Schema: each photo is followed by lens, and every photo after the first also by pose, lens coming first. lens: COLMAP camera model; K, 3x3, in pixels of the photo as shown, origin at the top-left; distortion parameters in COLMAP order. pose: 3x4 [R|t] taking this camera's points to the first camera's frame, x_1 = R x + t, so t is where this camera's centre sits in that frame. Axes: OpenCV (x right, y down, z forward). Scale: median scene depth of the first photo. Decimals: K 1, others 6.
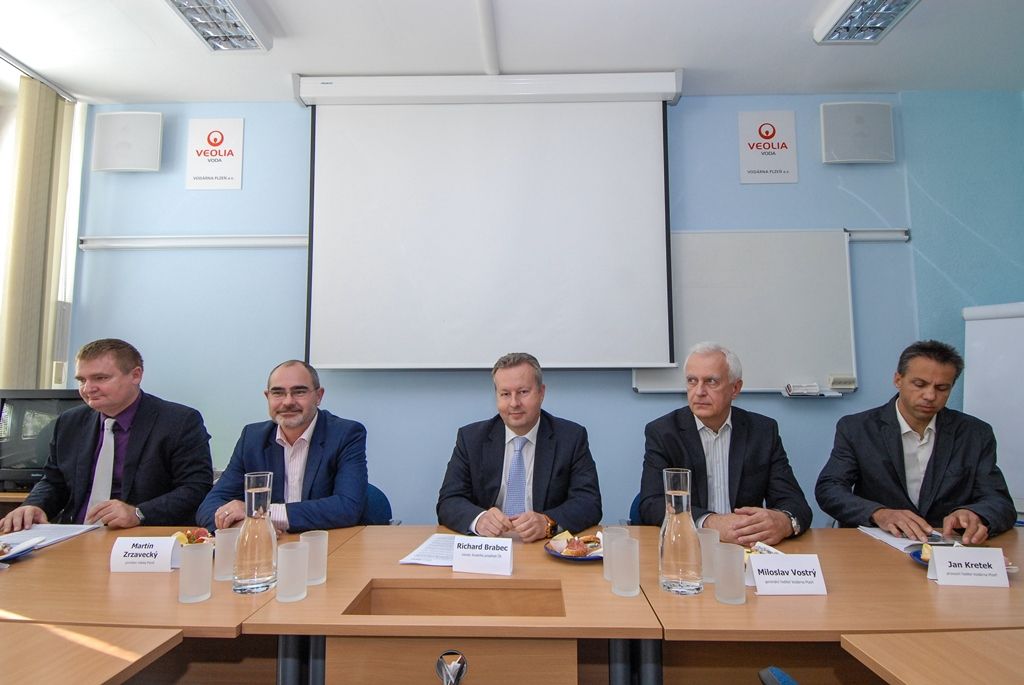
lens RADIAL K [[571.8, 0, 512.0], [0, 571.8, 342.5], [0, 0, 1]] dist [0.038002, -0.046205]
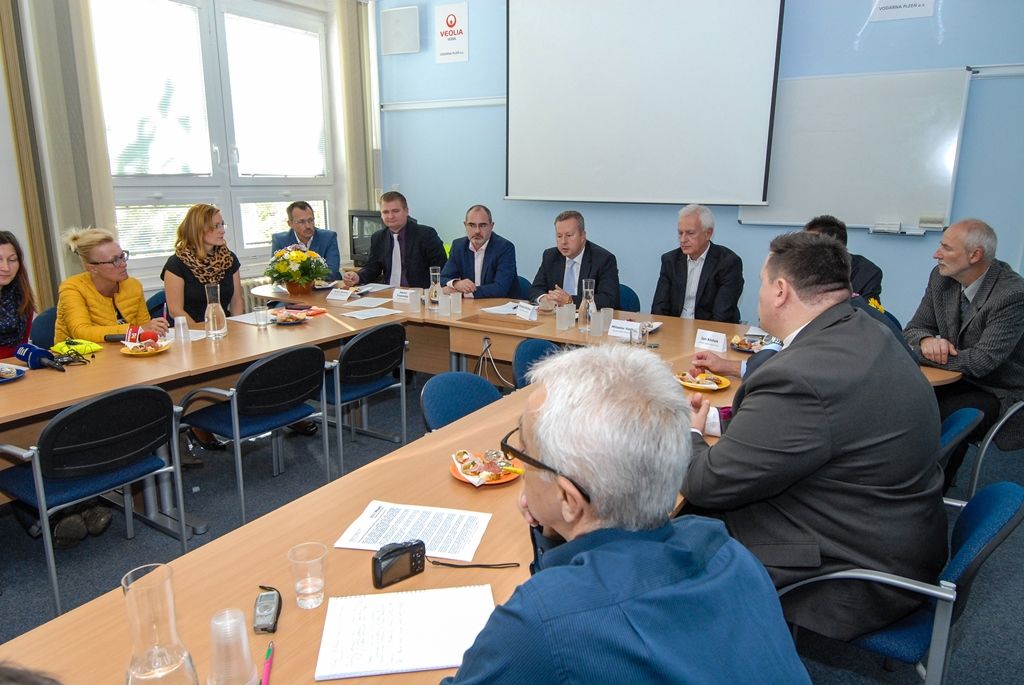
lens RADIAL K [[723.9, 0, 512.0], [0, 723.9, 342.5], [0, 0, 1]] dist [0.171522, 0.000773]
pose [[0.869221, 0.134953, -0.475650, 0.605001], [0.028602, 0.946692, 0.320867, -0.204466], [0.493597, -0.292508, 0.819025, -0.663609]]
